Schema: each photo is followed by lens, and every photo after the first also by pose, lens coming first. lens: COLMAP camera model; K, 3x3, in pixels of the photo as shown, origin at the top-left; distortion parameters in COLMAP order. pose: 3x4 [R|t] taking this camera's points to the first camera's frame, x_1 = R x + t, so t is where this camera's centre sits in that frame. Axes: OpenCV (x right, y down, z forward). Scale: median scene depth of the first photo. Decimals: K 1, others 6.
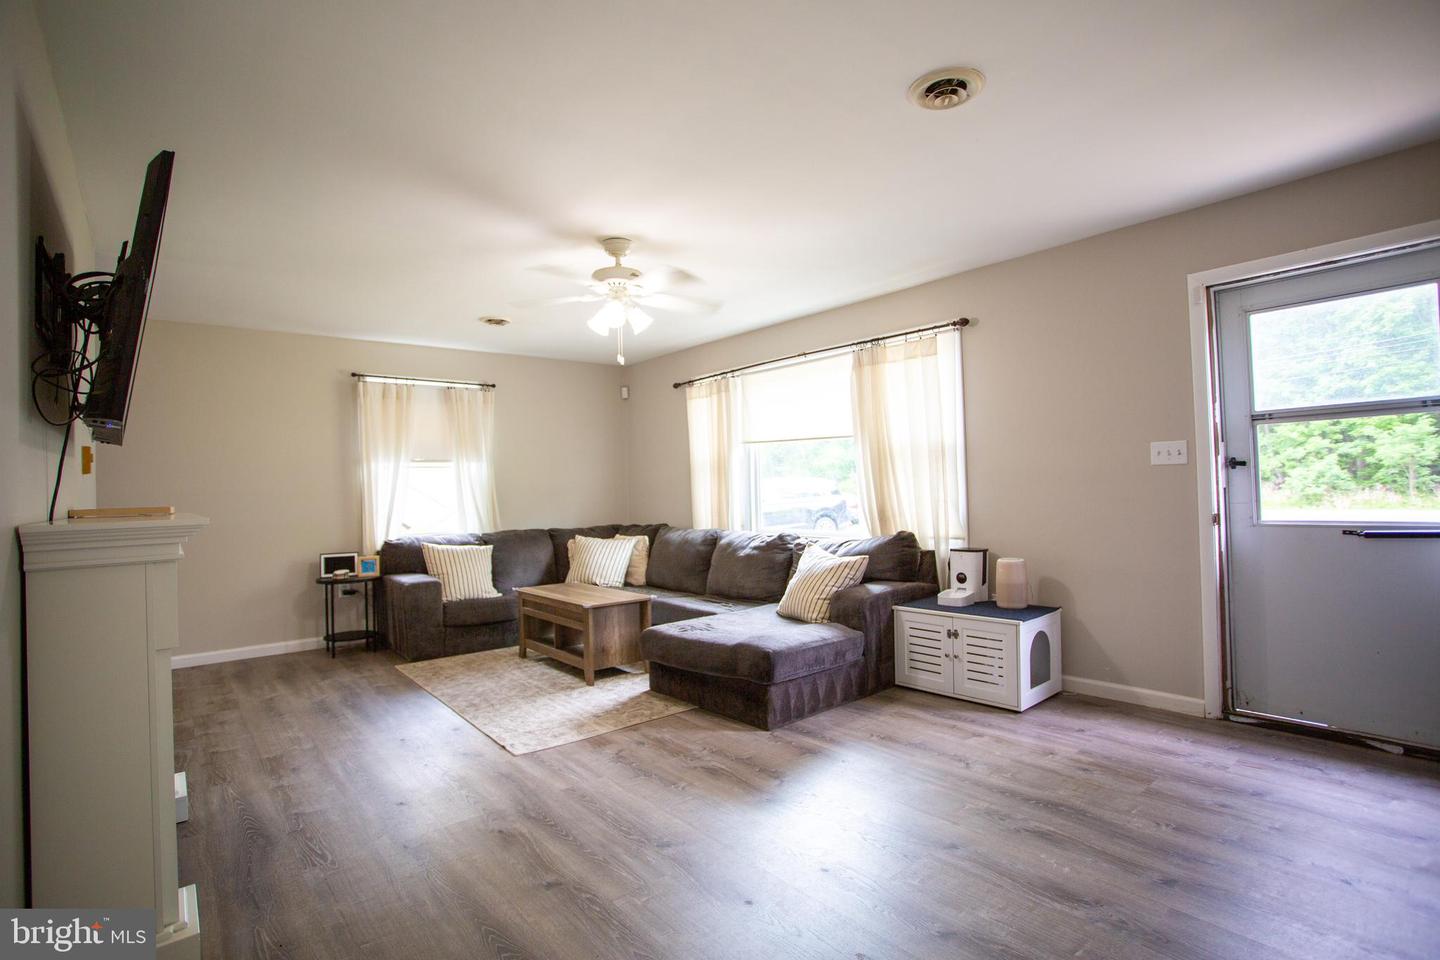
lens RADIAL K [[693.9, 0, 721.7], [0, 693.9, 473.5], [0, 0, 1]] dist [-0.069012, 0.028424]
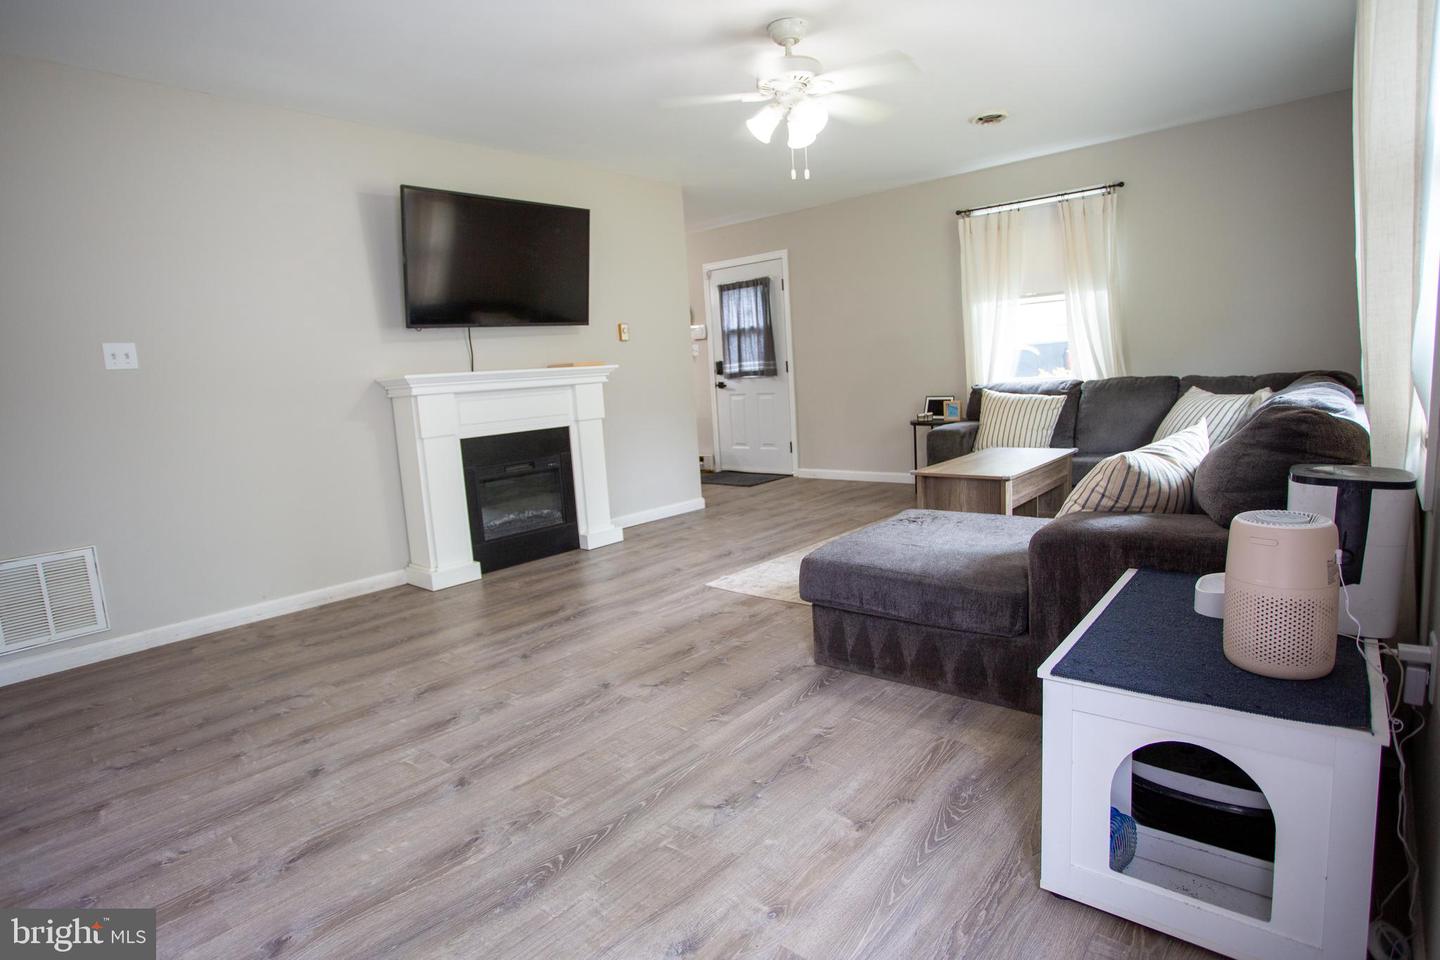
lens RADIAL K [[762.5, 0, 722.5], [0, 762.5, 451.4], [0, 0, 1]] dist [-0.053439, 0.000627]
pose [[0.152047, 0.116620, -0.981469, 0.835822], [0.075846, 0.988710, 0.129230, 0.042702], [0.985459, -0.094089, 0.141485, 0.830248]]
